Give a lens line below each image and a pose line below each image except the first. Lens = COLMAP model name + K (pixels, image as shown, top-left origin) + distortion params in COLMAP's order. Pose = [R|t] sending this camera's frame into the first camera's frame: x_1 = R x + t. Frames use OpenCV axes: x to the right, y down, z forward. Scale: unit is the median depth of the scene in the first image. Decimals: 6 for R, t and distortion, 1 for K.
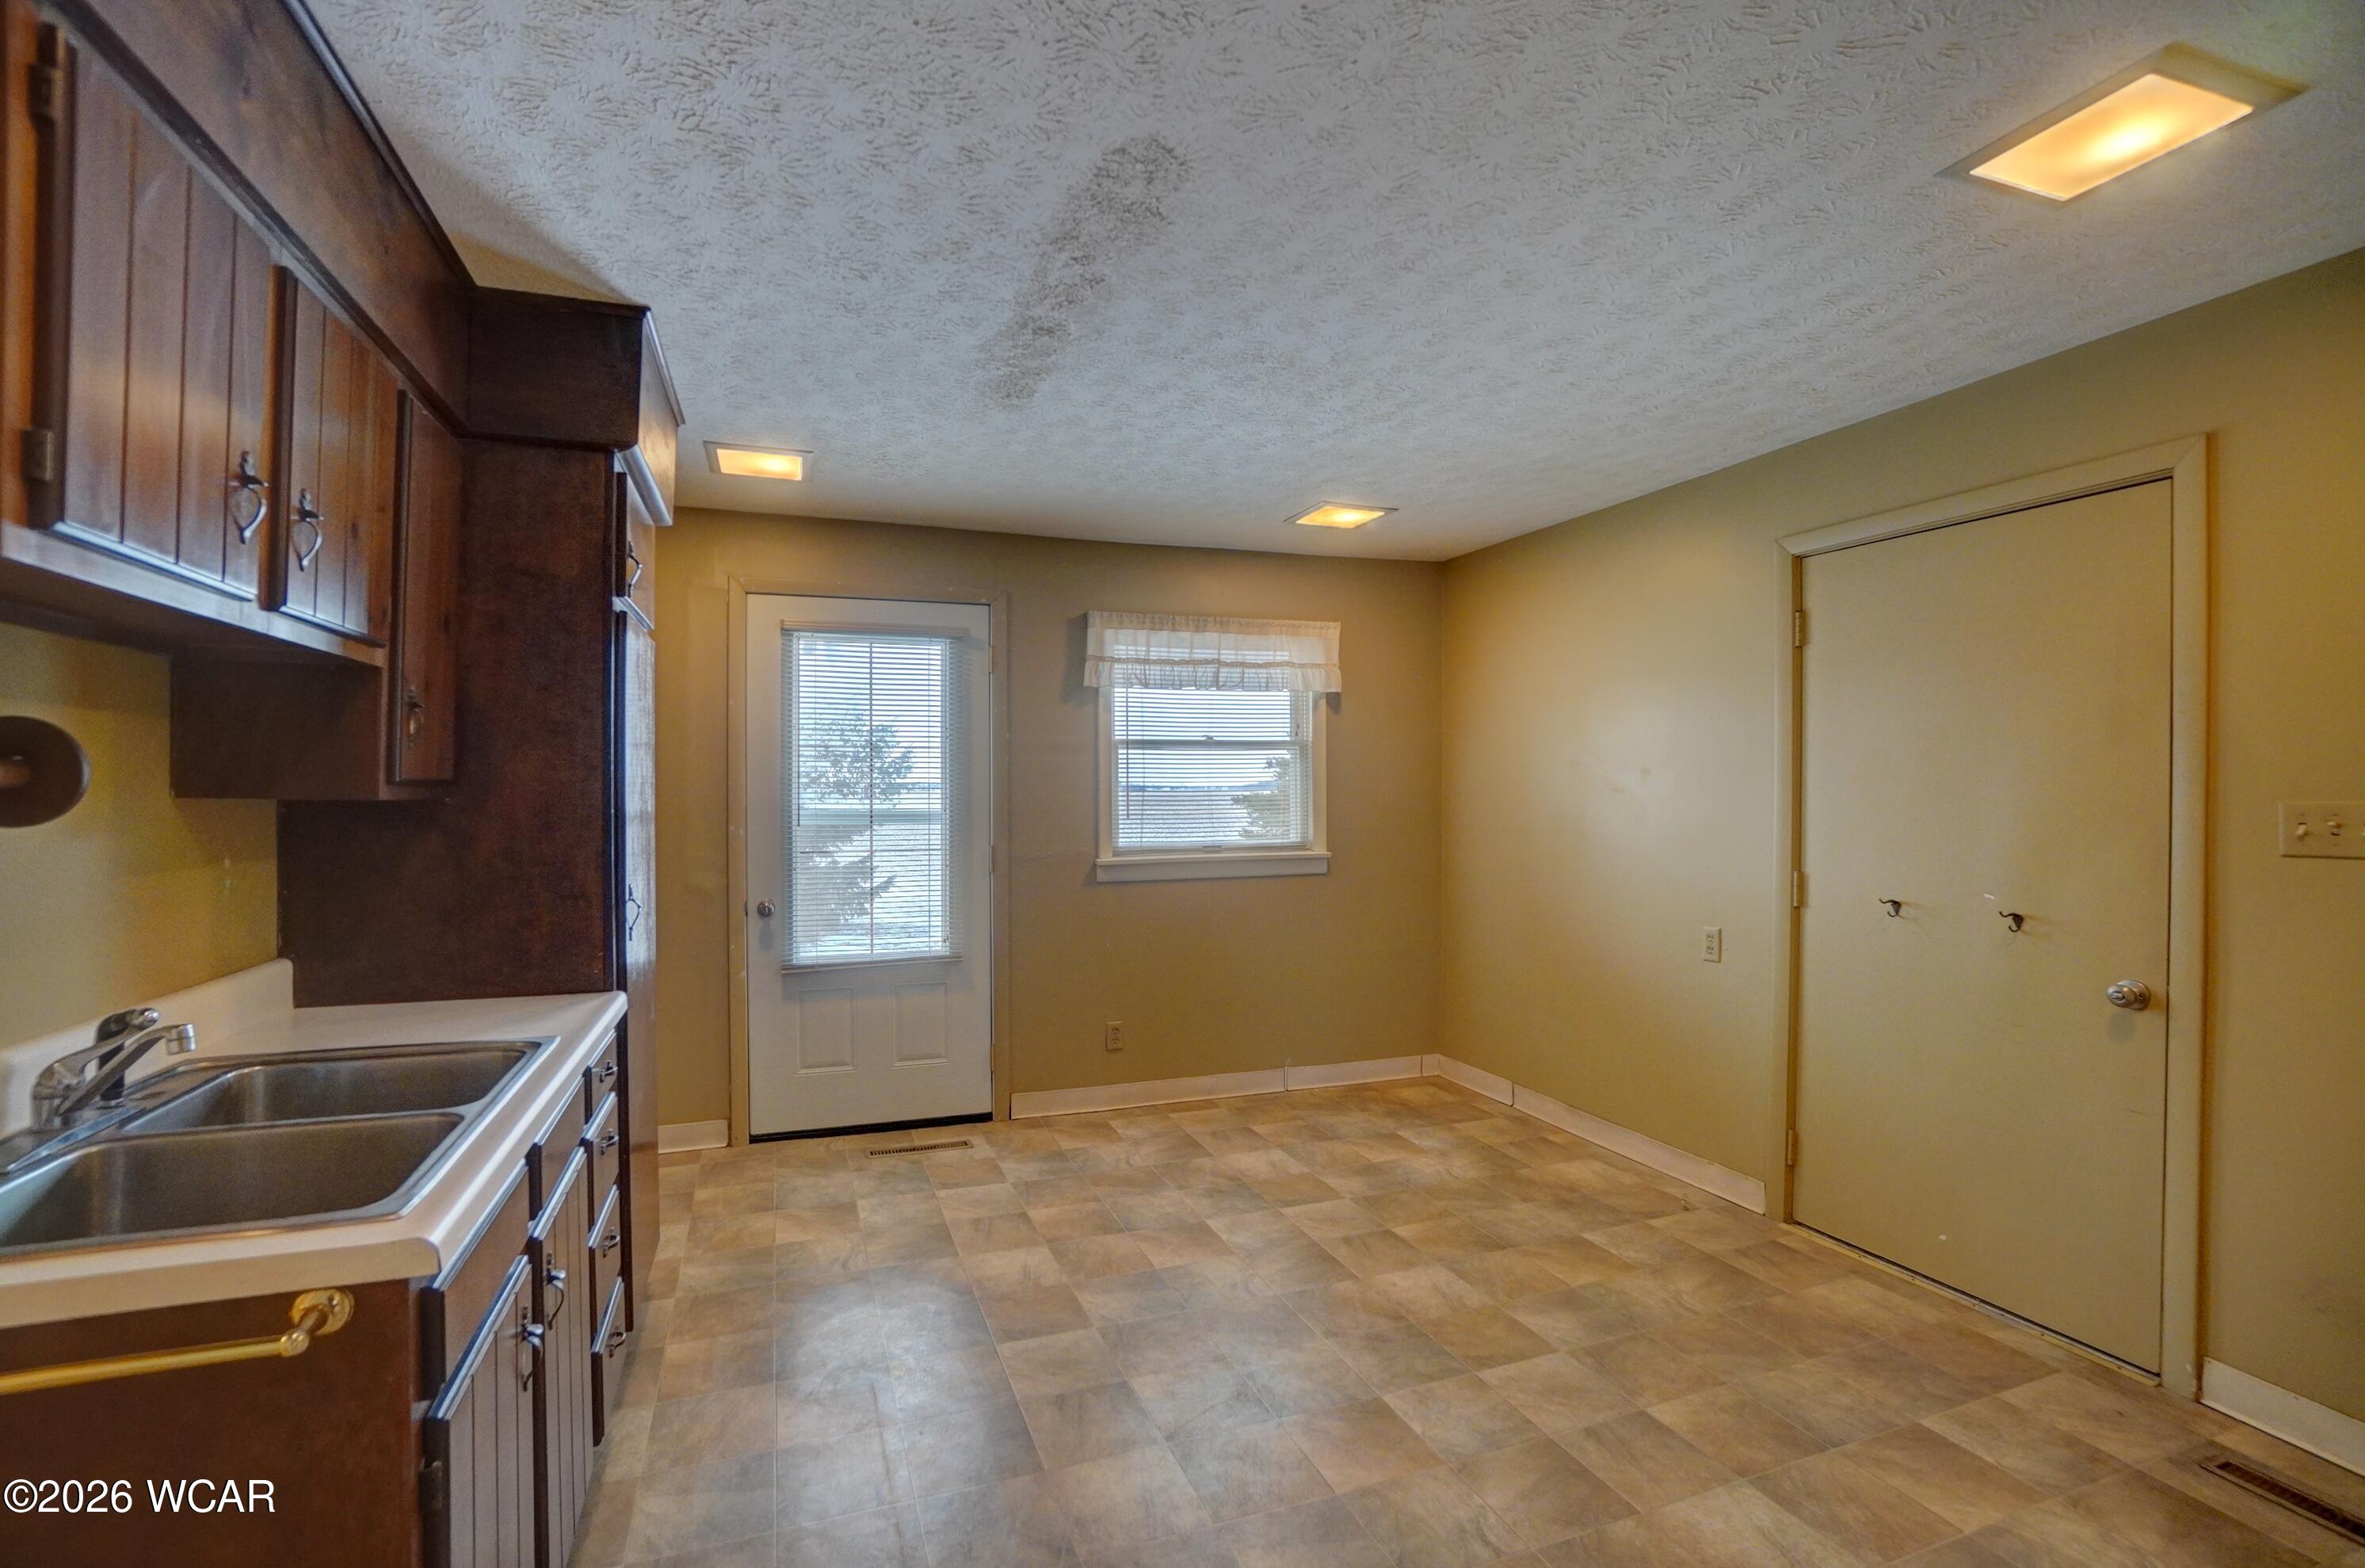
lens RADIAL K [[1048.5, 0, 1151.5], [0, 1048.5, 787.0], [0, 0, 1]] dist [-0.063876, 0.025314]
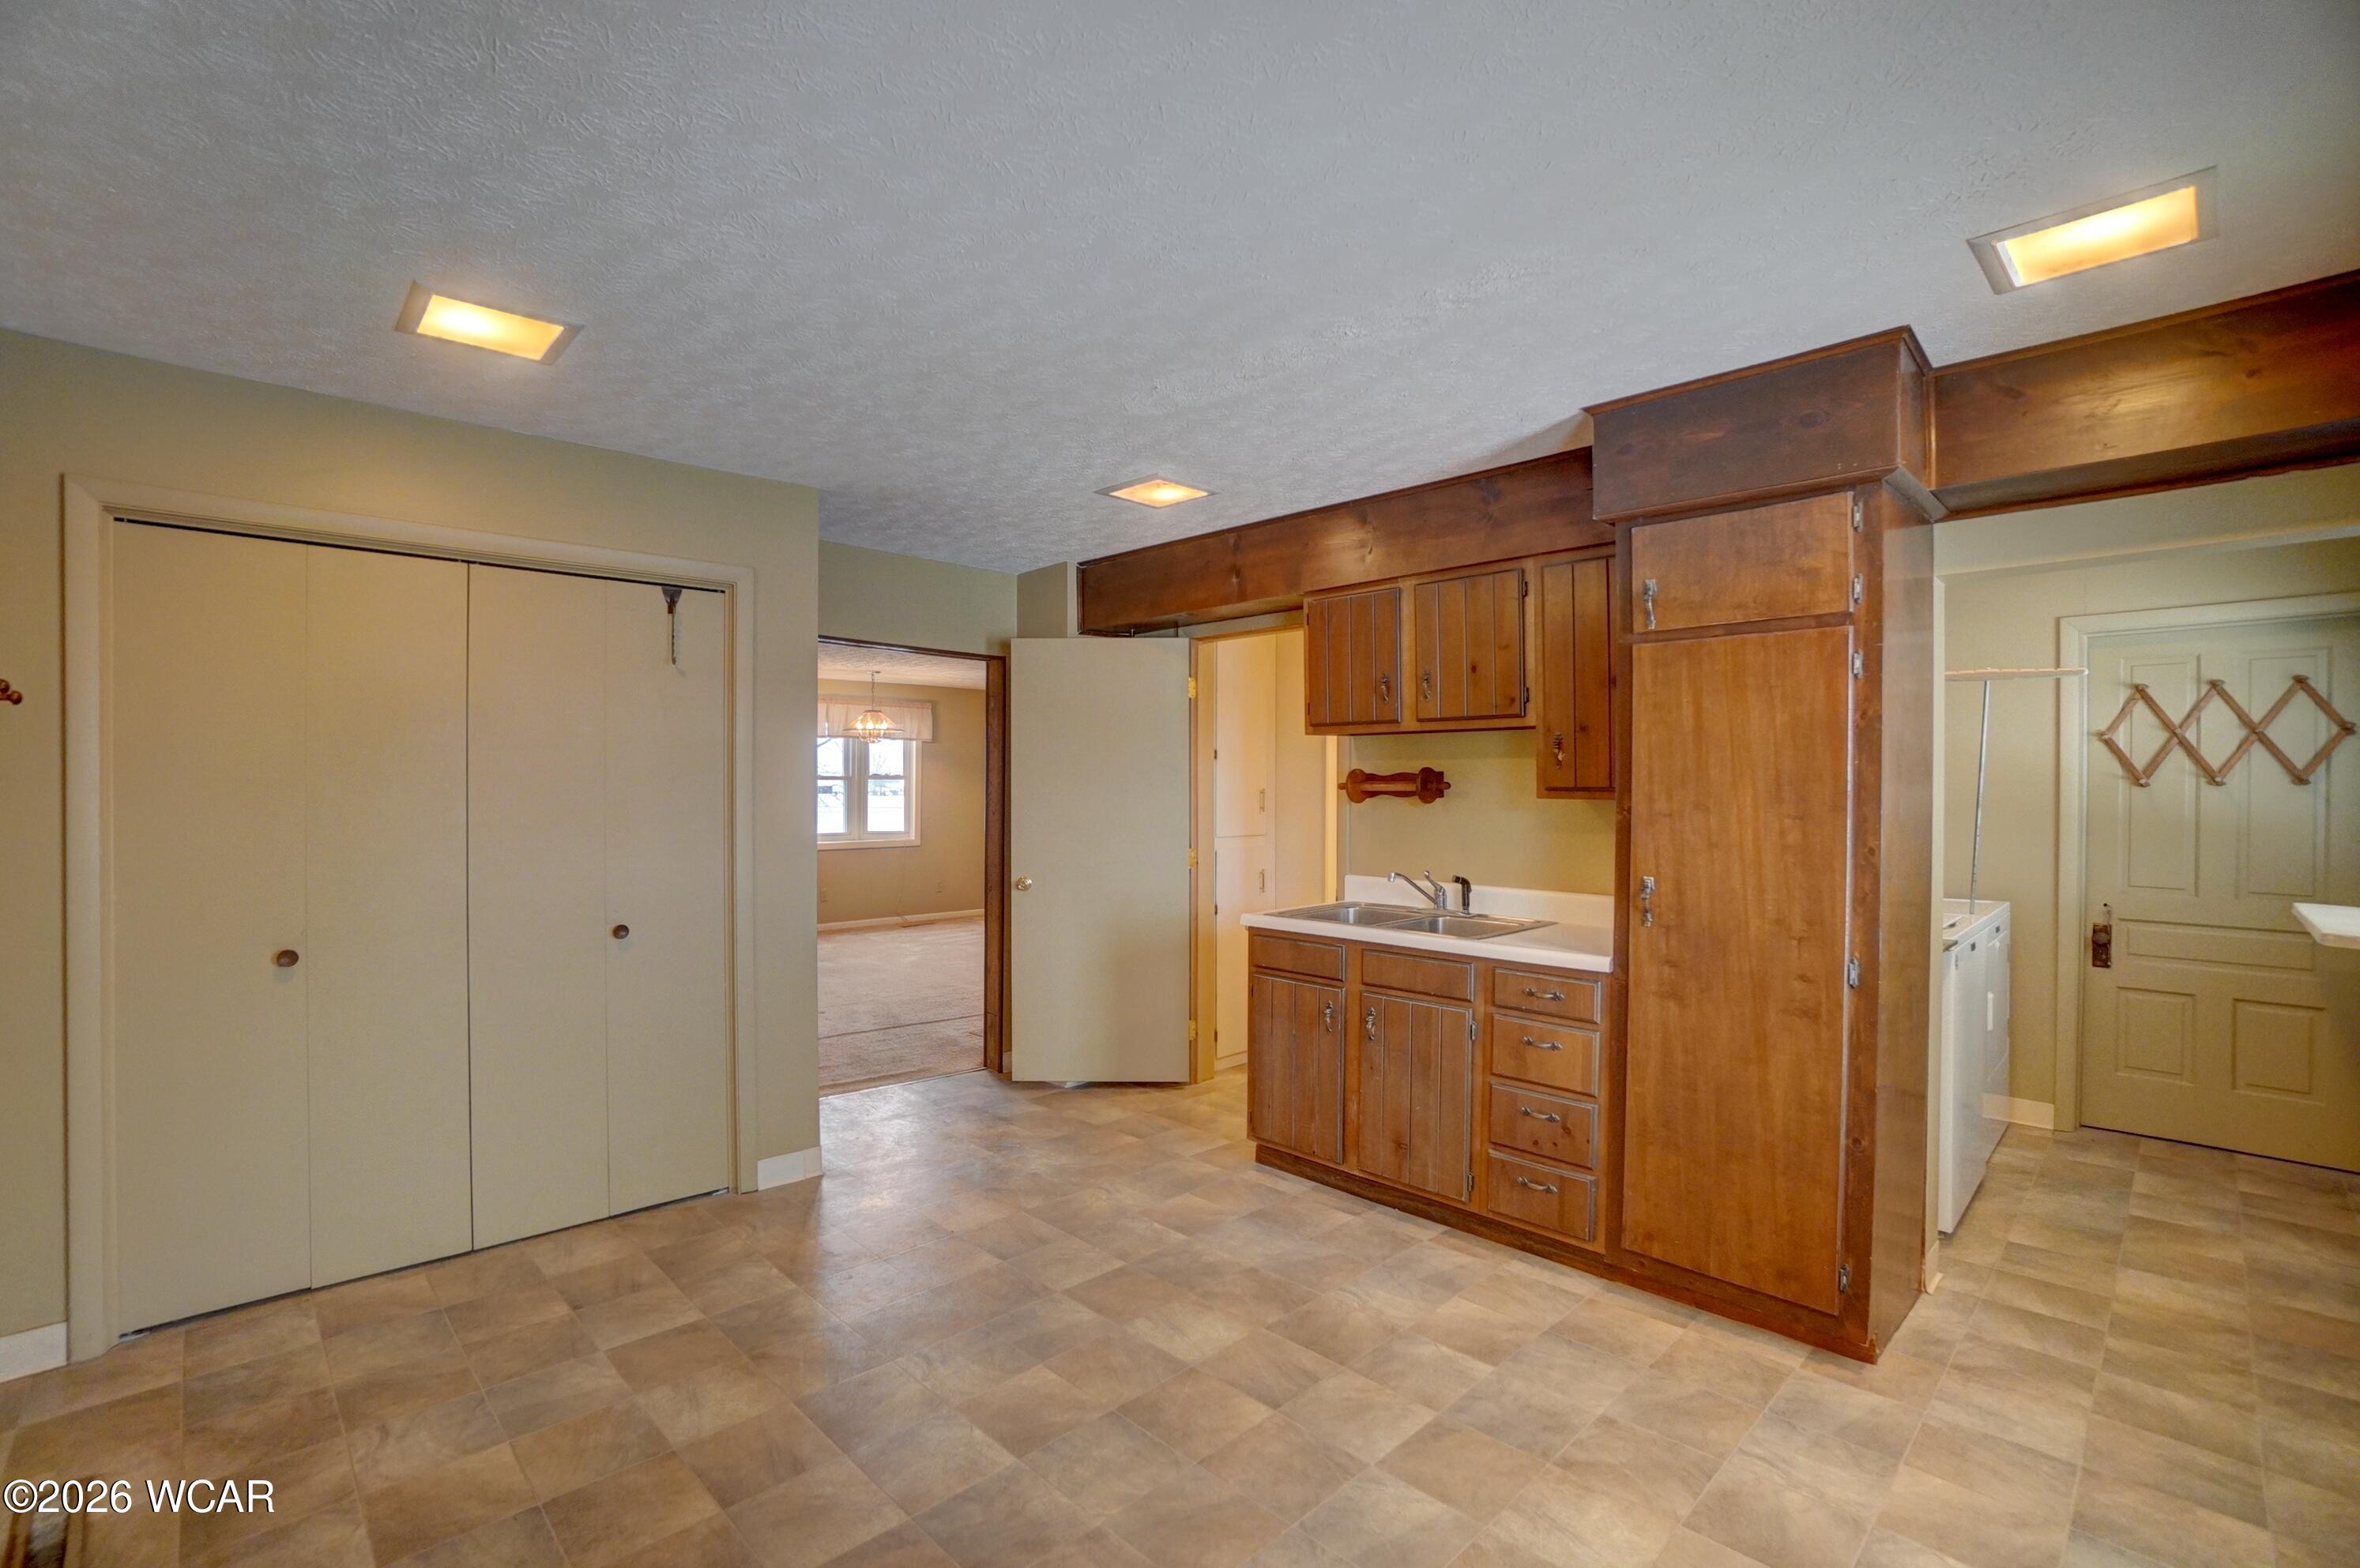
lens RADIAL K [[1046.1, 0, 1149.0], [0, 1046.1, 787.0], [0, 0, 1]] dist [-0.063876, 0.025314]
pose [[-0.913346, 0.001899, -0.407179, 0.280533], [0.001331, 0.999998, 0.001678, -0.005900], [0.407181, 0.000990, -0.913347, 1.086113]]
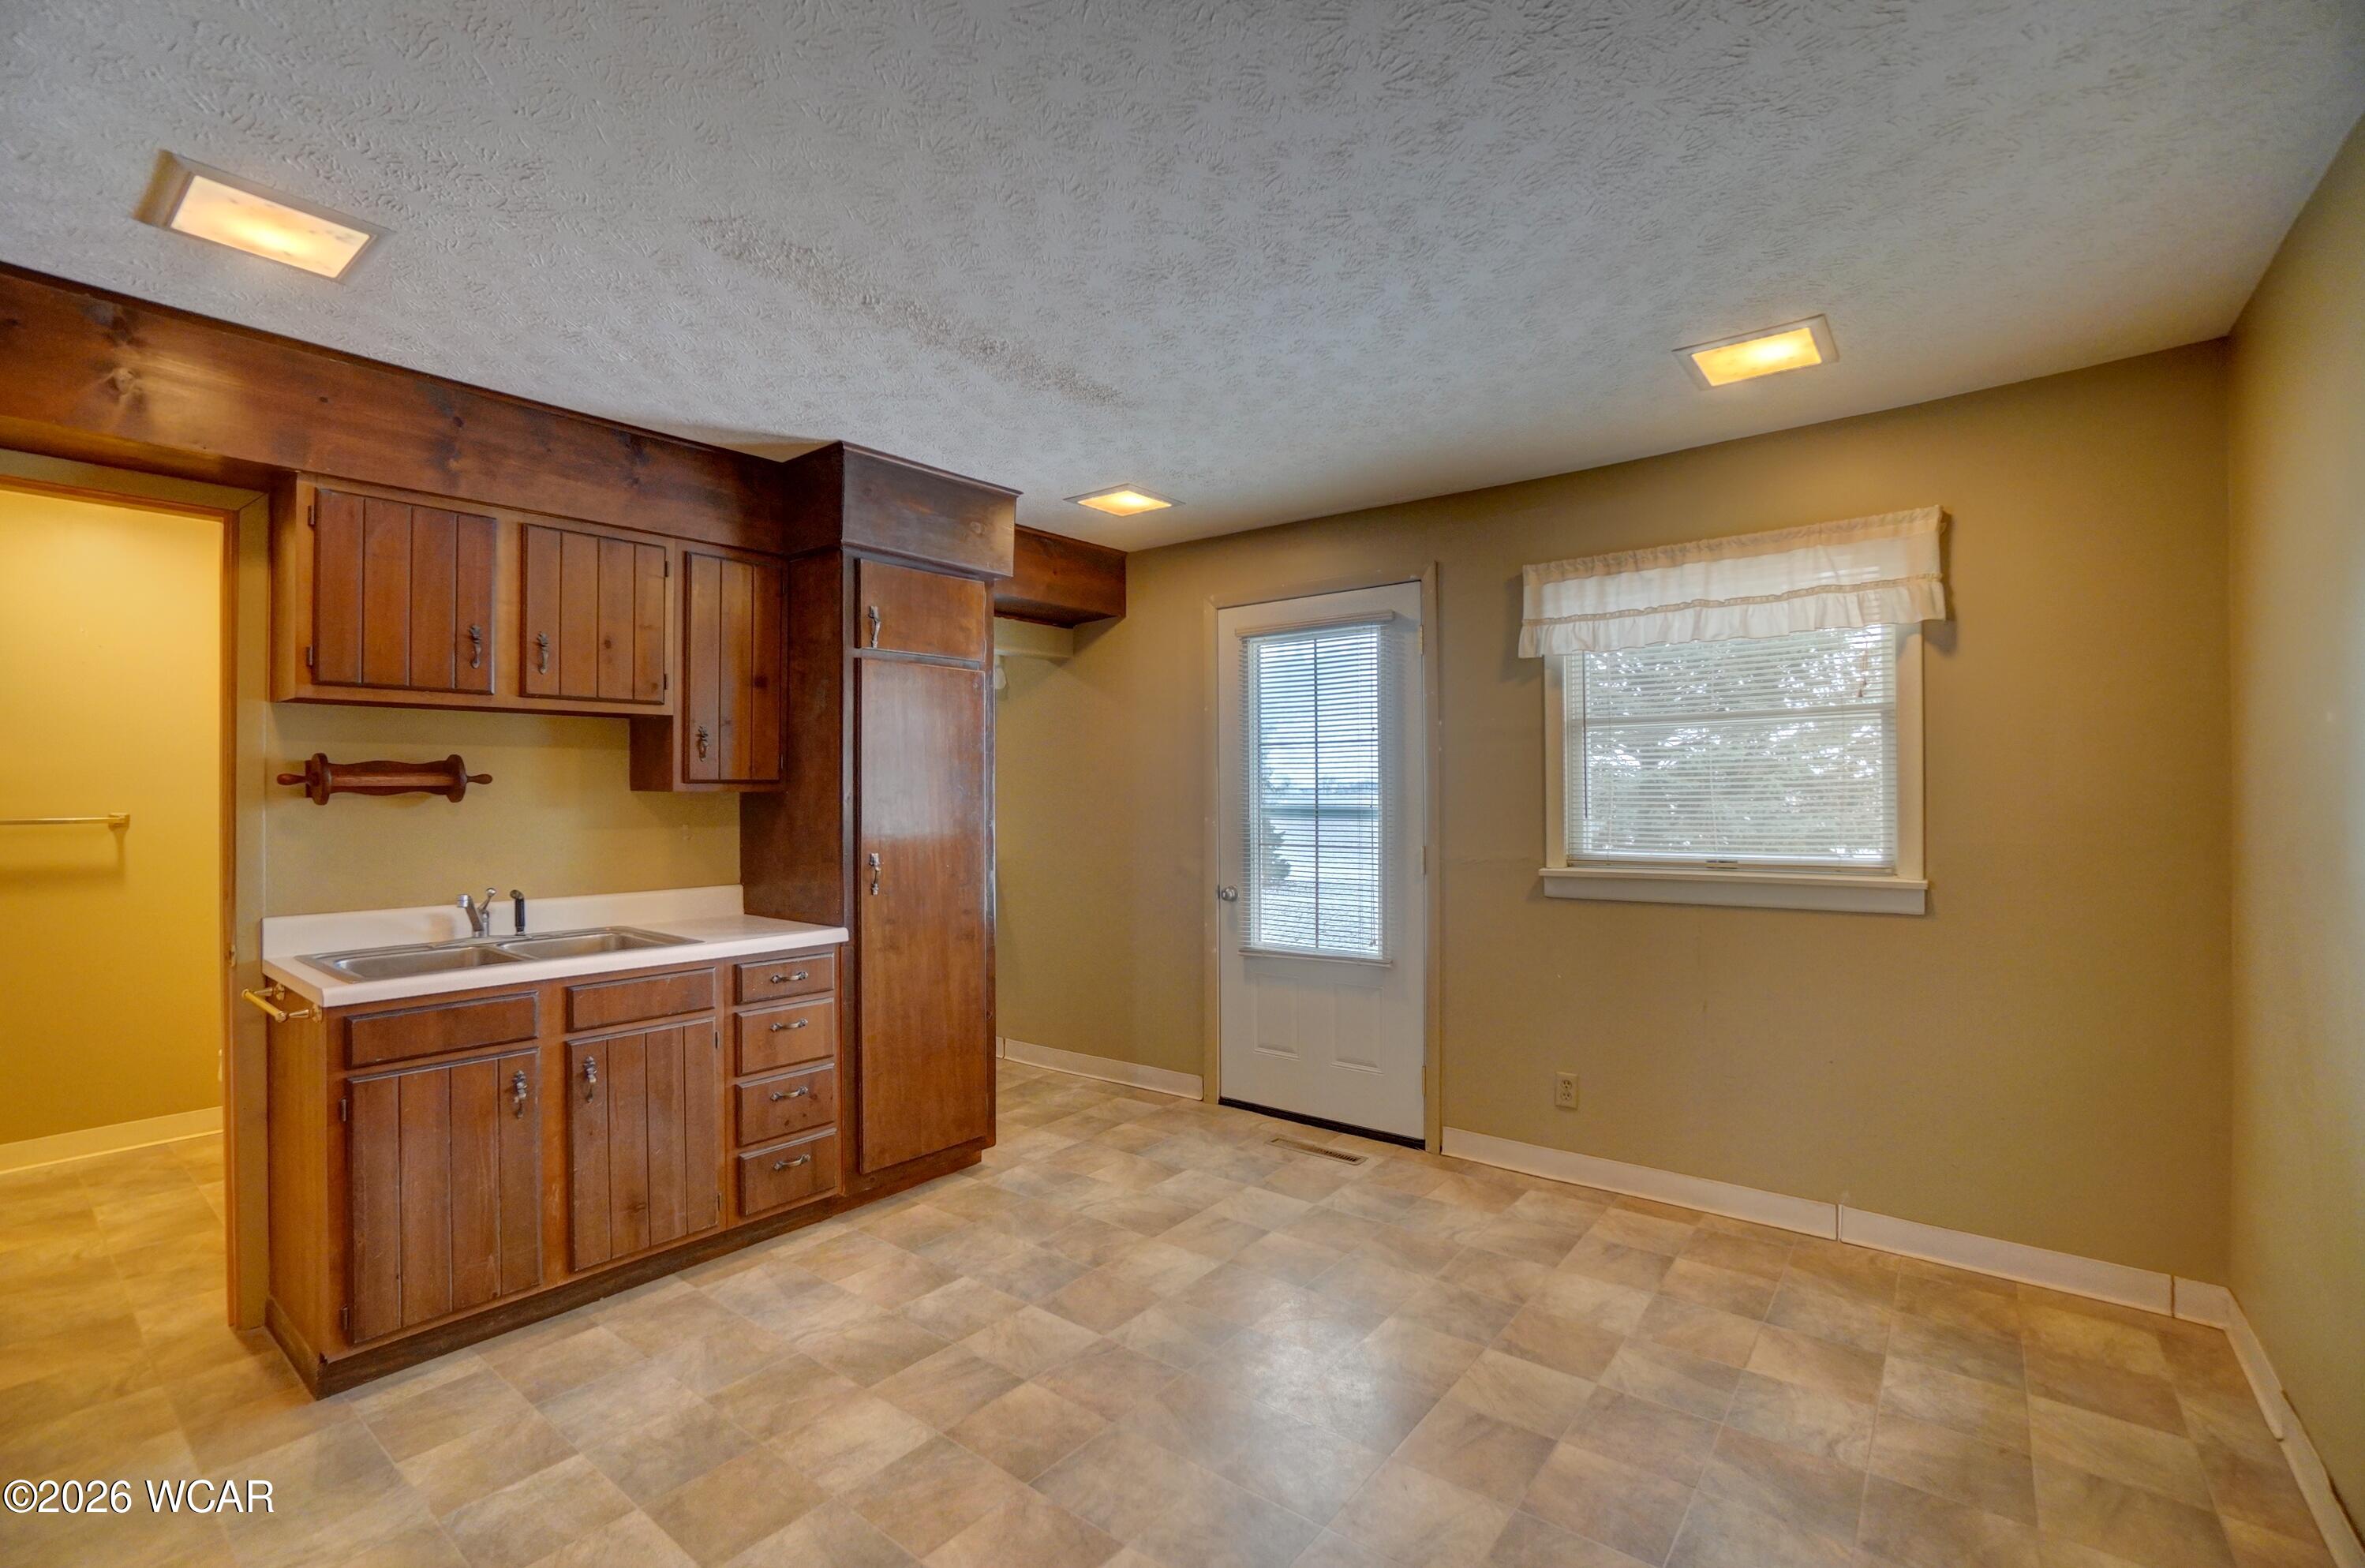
lens RADIAL K [[1048.5, 0, 1151.5], [0, 1048.5, 787.0], [0, 0, 1]] dist [-0.063876, 0.025314]
pose [[0.520837, -0.004017, -0.853647, 0.524737], [0.006917, 0.999976, -0.000485, 0.004324], [0.853628, -0.005652, 0.520852, 0.350108]]
